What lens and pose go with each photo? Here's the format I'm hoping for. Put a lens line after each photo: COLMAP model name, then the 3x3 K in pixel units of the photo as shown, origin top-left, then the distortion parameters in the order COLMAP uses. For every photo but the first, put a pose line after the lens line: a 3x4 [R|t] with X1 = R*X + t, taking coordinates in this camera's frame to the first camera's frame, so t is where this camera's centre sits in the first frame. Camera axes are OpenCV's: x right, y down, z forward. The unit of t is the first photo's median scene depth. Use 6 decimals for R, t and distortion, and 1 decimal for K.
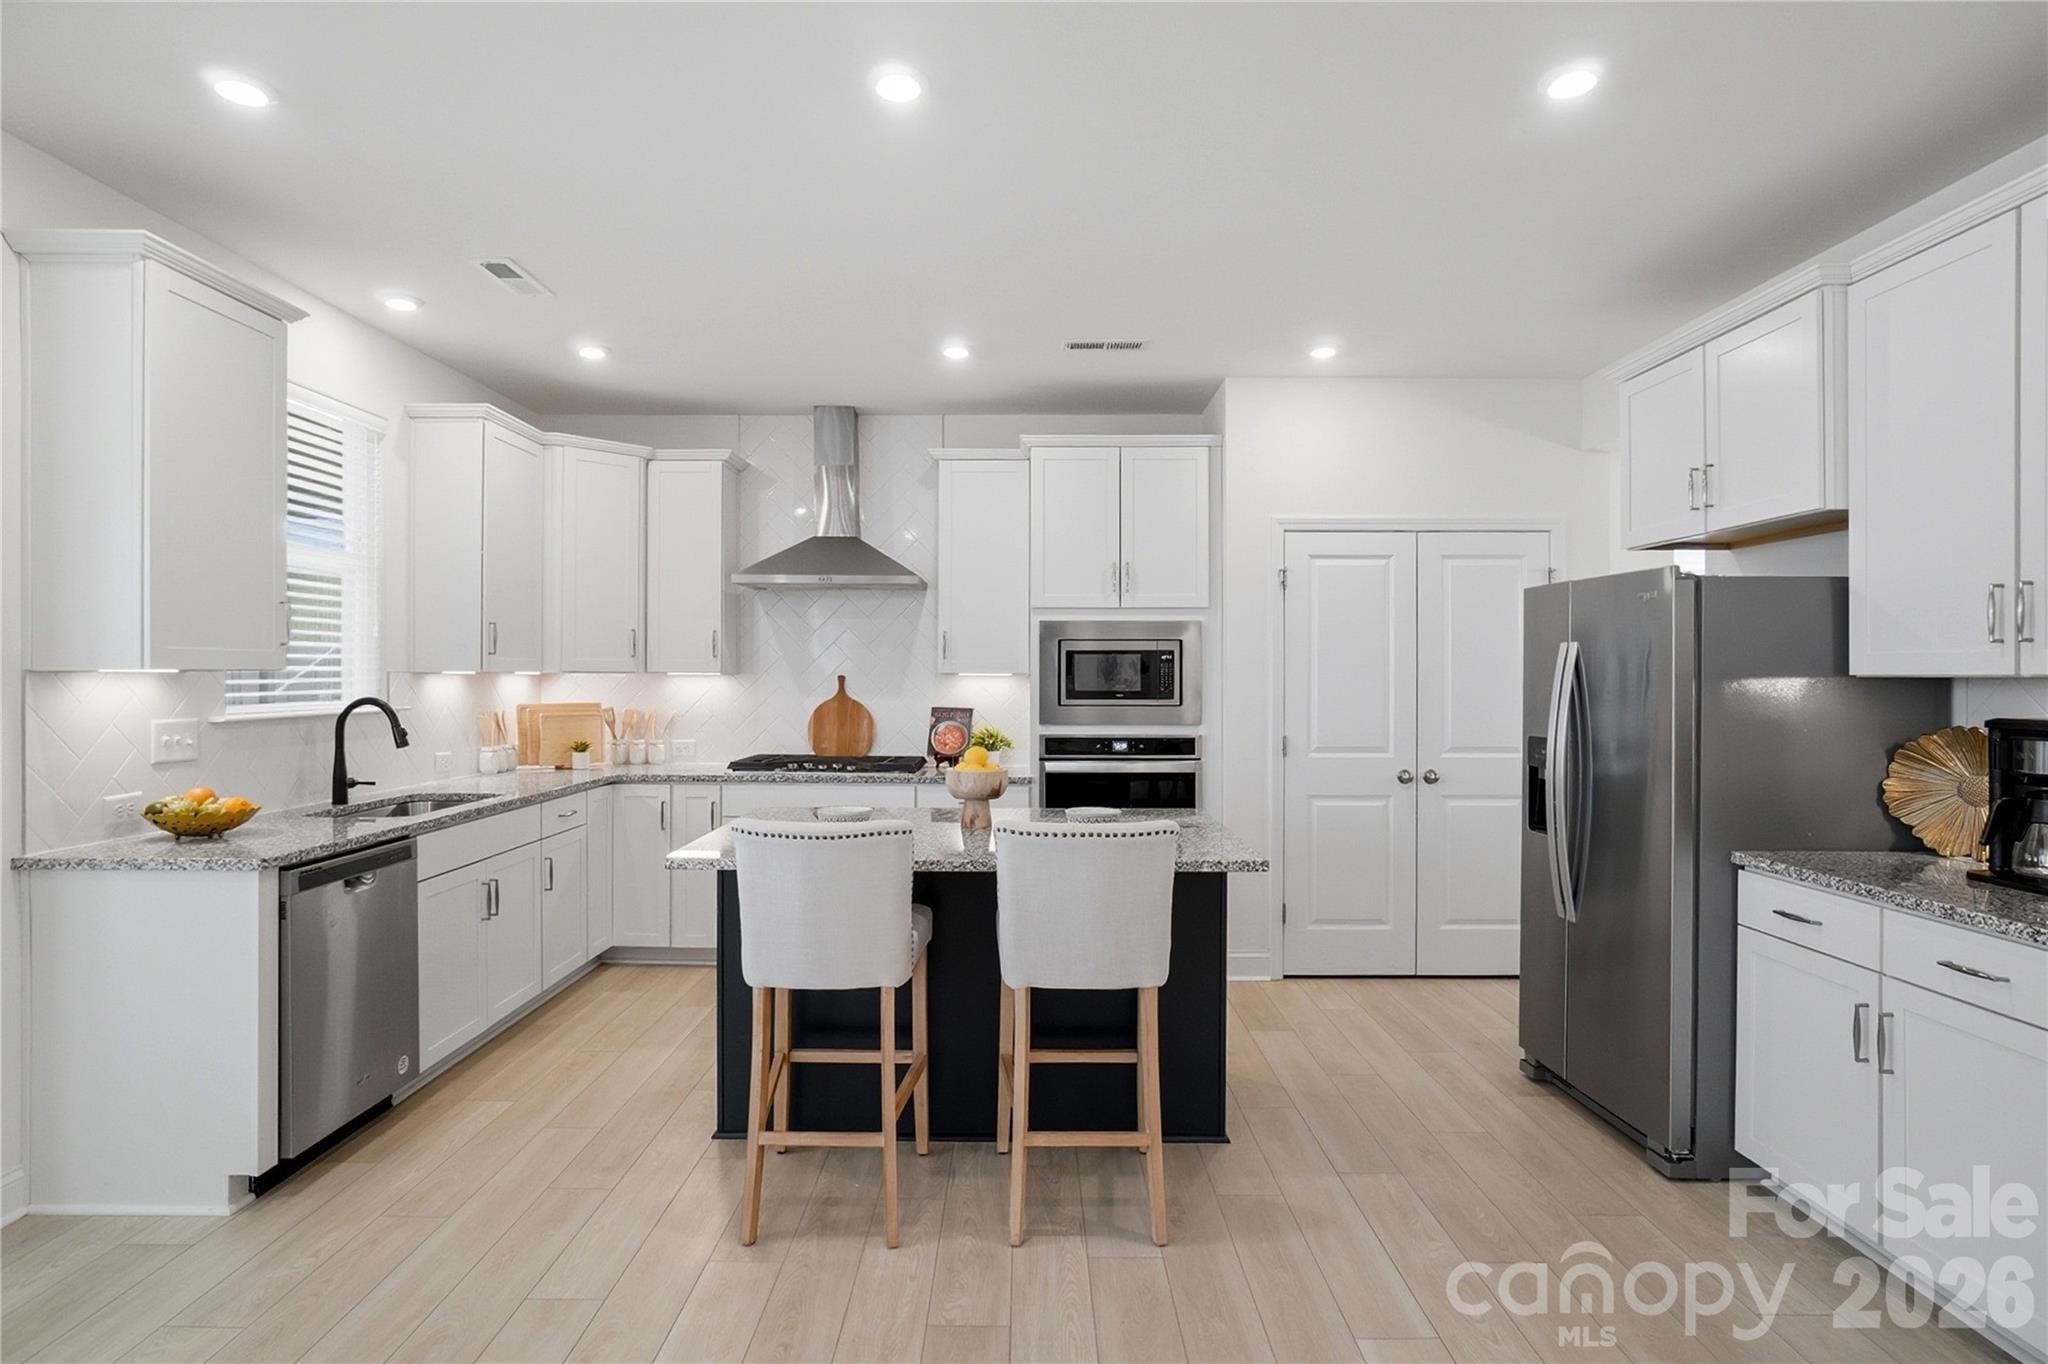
lens RADIAL K [[1084.0, 0, 1016.2], [0, 1084.0, 675.9], [0, 0, 1]] dist [-0.002839, -0.000410]
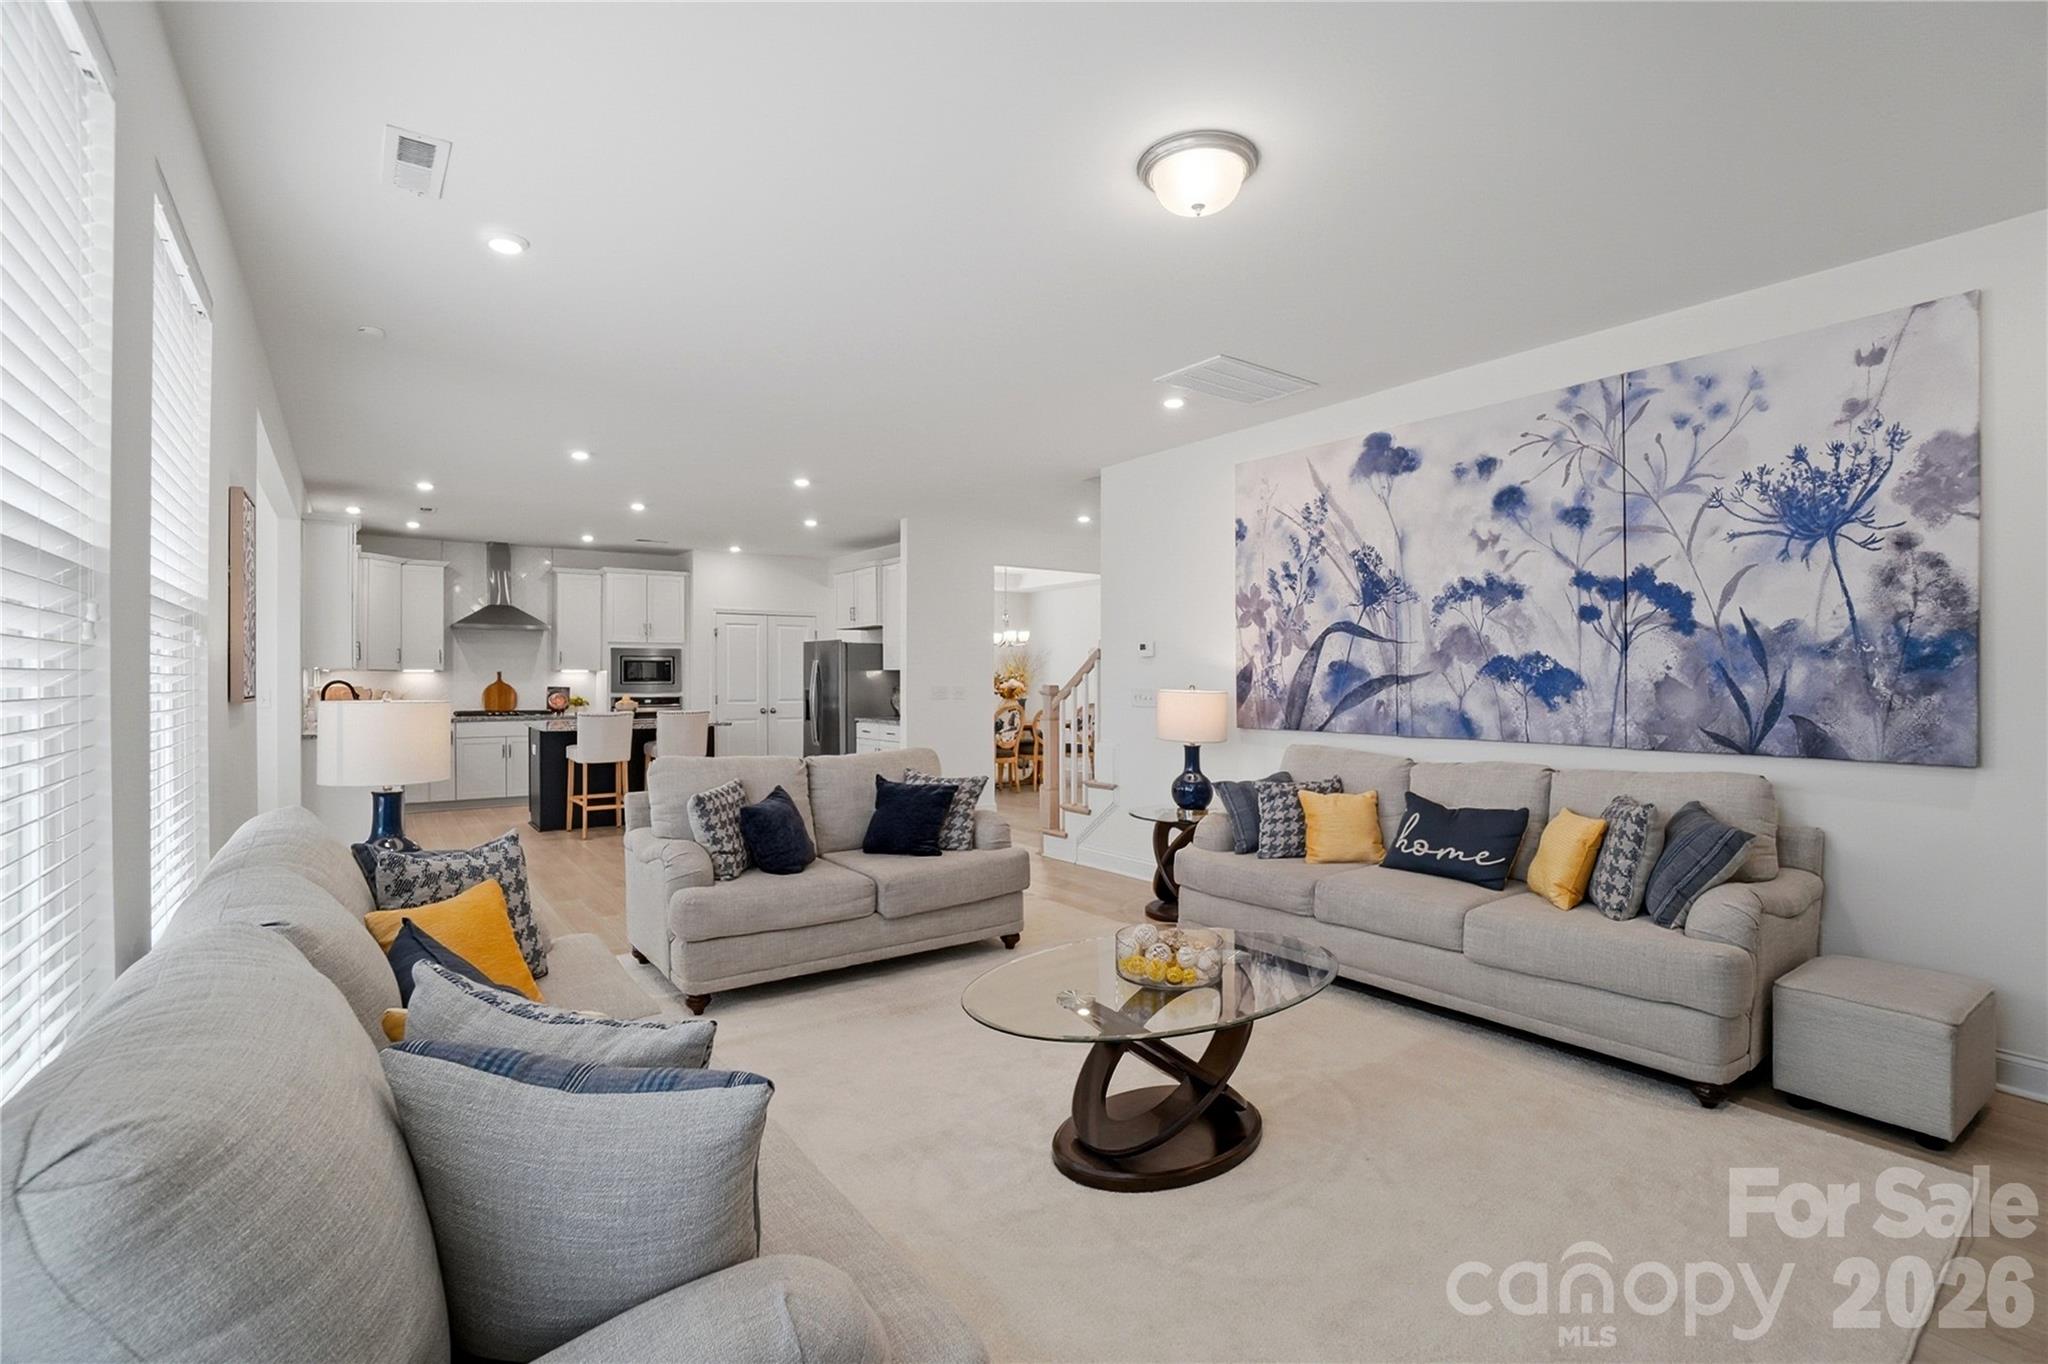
lens RADIAL K [[917.3, 0, 1013.5], [0, 917.3, 682.8], [0, 0, 1]] dist [-0.066628, 0.026300]
pose [[0.799383, -0.007827, 0.600770, -0.451439], [0.004636, 0.999966, 0.006860, 0.014164], [-0.600803, -0.002699, 0.799392, -1.050670]]
